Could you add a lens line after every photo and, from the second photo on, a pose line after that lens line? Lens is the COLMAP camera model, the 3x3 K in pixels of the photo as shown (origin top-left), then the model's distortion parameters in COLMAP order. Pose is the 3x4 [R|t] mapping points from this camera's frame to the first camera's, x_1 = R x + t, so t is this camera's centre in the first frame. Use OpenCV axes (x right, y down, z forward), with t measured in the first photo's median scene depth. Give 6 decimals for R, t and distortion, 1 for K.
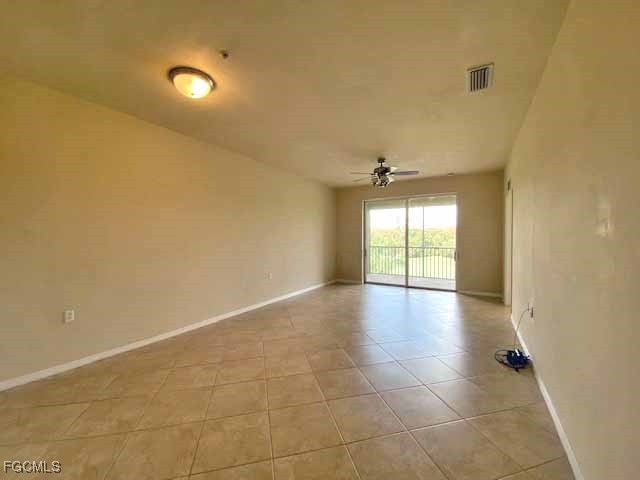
lens RADIAL K [[259.5, 0, 319.1], [0, 259.5, 239.6], [0, 0, 1]] dist [-0.014202, -0.003958]
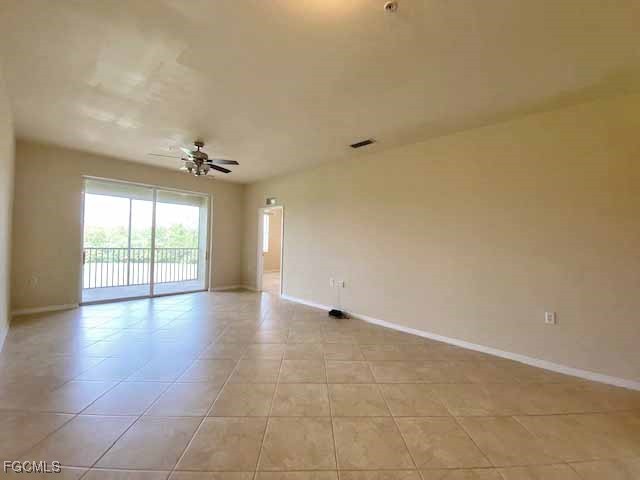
lens RADIAL K [[259.5, 0, 319.9], [0, 259.5, 240.3], [0, 0, 1]] dist [-0.014202, -0.003958]
pose [[0.168015, 0.017953, 0.985621, -0.373024], [-0.016614, 0.999744, -0.015378, 0.007942], [-0.985644, -0.013791, 0.168270, 0.344918]]
